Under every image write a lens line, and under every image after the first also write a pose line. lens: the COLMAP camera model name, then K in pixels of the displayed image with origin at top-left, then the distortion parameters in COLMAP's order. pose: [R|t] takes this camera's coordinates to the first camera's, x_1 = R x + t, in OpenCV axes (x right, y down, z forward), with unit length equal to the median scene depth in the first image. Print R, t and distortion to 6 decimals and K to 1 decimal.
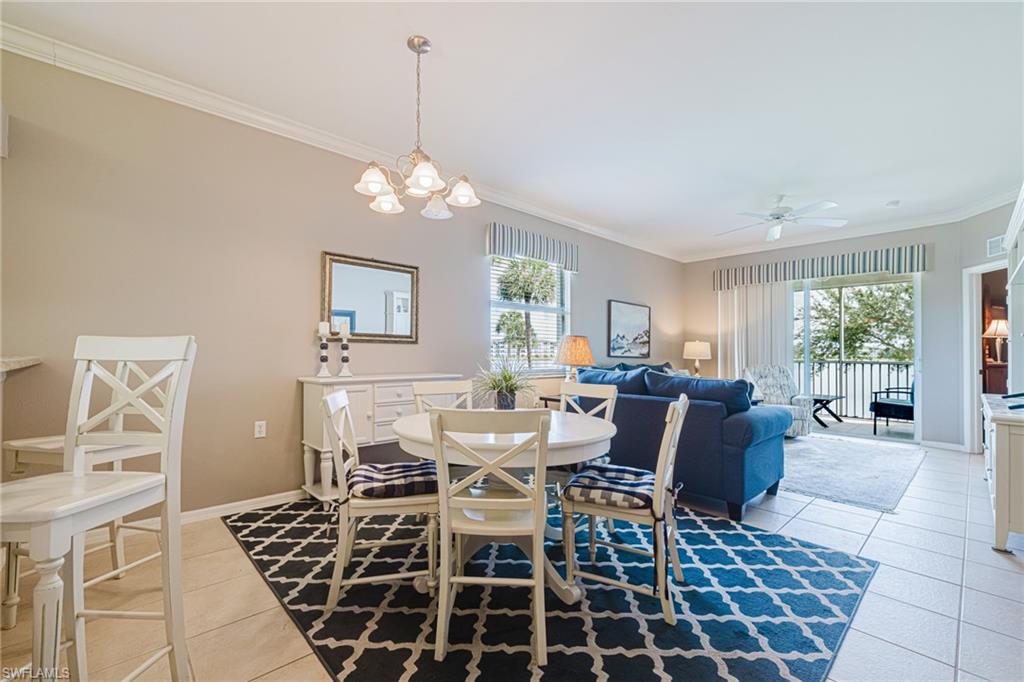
lens RADIAL K [[436.0, 0, 512.0], [0, 436.0, 341.0], [0, 0, 1]] dist [-0.001638, -0.000432]
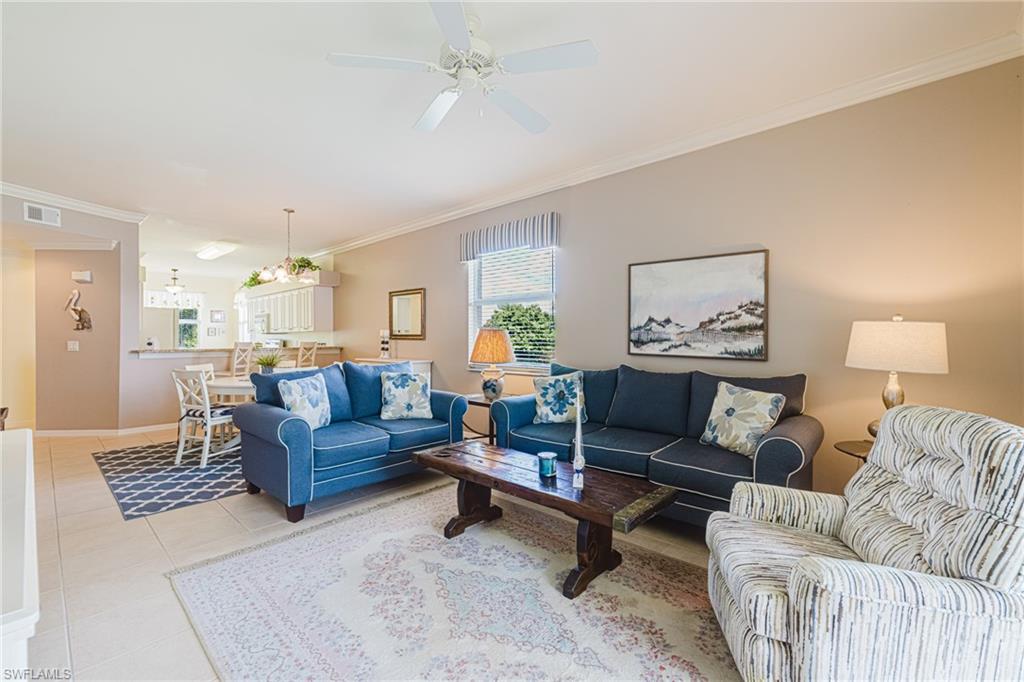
lens RADIAL K [[433.6, 0, 509.1], [0, 433.6, 337.6], [0, 0, 1]] dist [0.003342, 0.000498]
pose [[0.070612, -0.008592, -0.997467, 0.818498], [0.027688, 0.999594, -0.006651, 0.010293], [0.997120, -0.027148, 0.070821, 0.762627]]
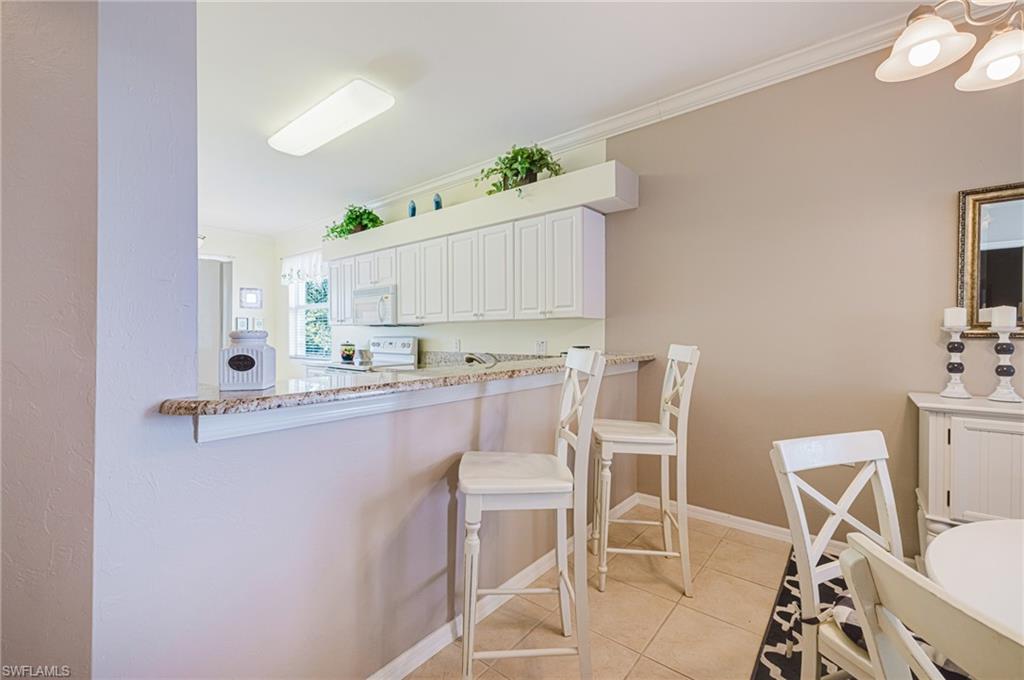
lens RADIAL K [[427.9, 0, 510.3], [0, 427.9, 335.7], [0, 0, 1]] dist [-0.001061, -0.000110]
pose [[0.133256, -0.004469, -0.991072, 0.045648], [0.028777, 0.999586, -0.000638, -0.011814], [0.990664, -0.028435, 0.133330, 0.159676]]
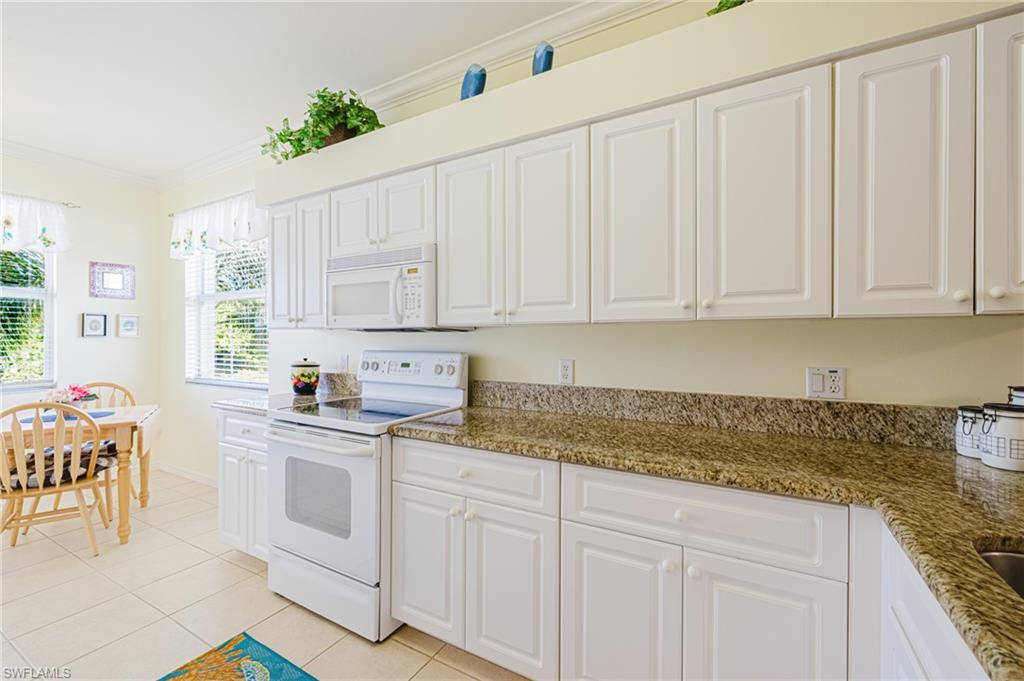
lens RADIAL K [[427.9, 0, 510.3], [0, 427.9, 336.2], [0, 0, 1]] dist [-0.001061, -0.000110]
pose [[0.298253, -0.008255, -0.954451, -0.343177], [0.028743, 0.999587, 0.000336, -0.028191], [0.954054, -0.027534, 0.298367, 0.023874]]
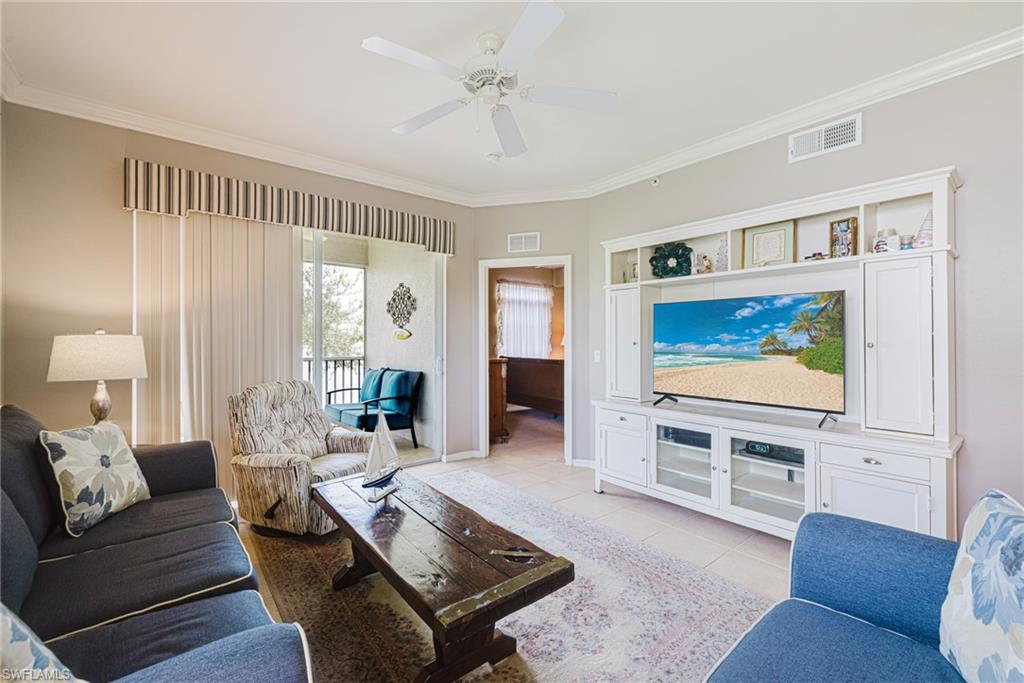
lens RADIAL K [[427.9, 0, 510.3], [0, 427.9, 337.2], [0, 0, 1]] dist [-0.001061, -0.000110]
pose [[0.068808, -0.003108, 0.997625, 0.107736], [-0.023866, 0.999704, 0.004761, -0.006028], [-0.997344, -0.024137, 0.068713, 0.714167]]
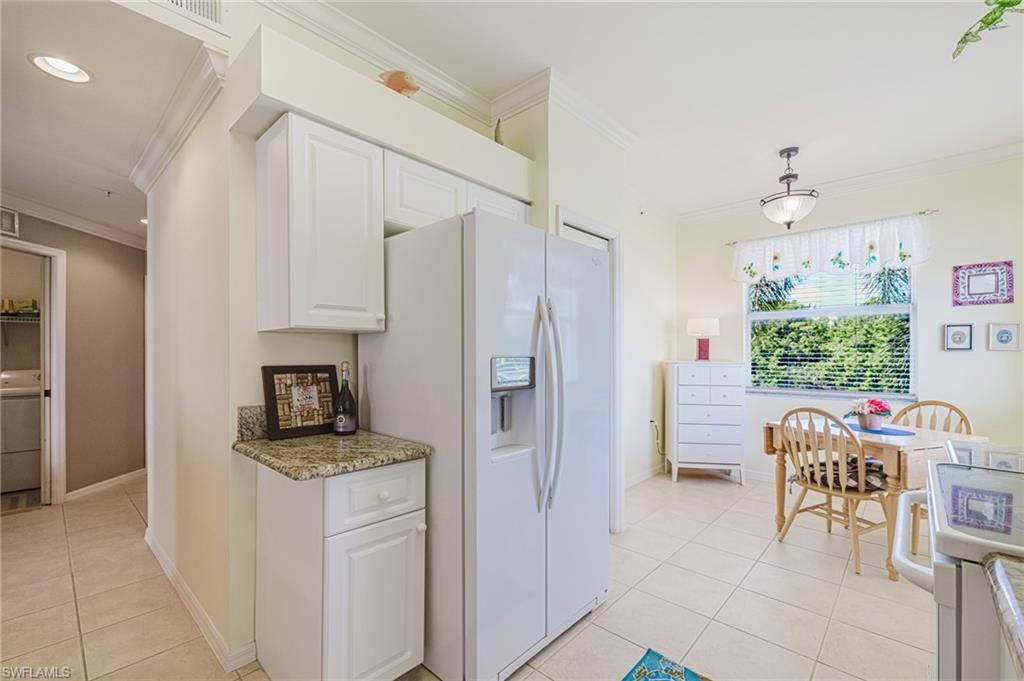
lens RADIAL K [[433.6, 0, 509.1], [0, 433.6, 337.1], [0, 0, 1]] dist [0.003342, 0.000498]
pose [[-0.996369, -0.015328, -0.083748, -0.487420], [-0.010800, 0.998469, -0.054252, -0.024656], [0.084451, -0.053151, -0.995009, 0.141110]]
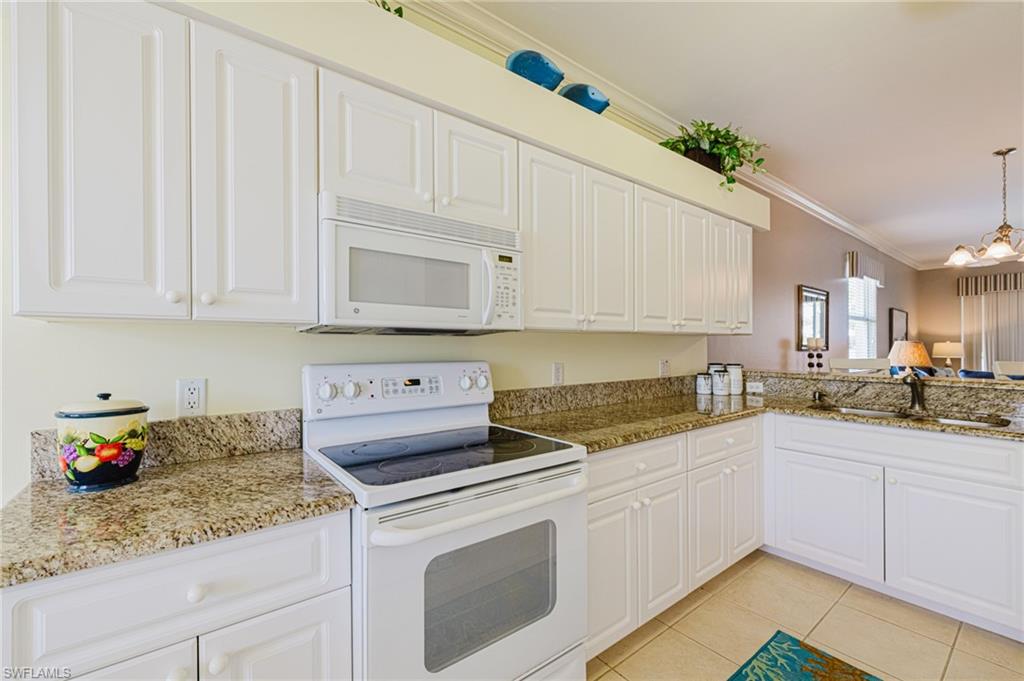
lens RADIAL K [[429.4, 0, 510.0], [0, 429.4, 344.1], [0, 0, 1]] dist [-0.000019, -0.000272]
pose [[0.995745, -0.009340, -0.091672, -0.660259], [0.011375, 0.999700, 0.021706, -0.033852], [0.091442, -0.022657, 0.995553, -0.218049]]
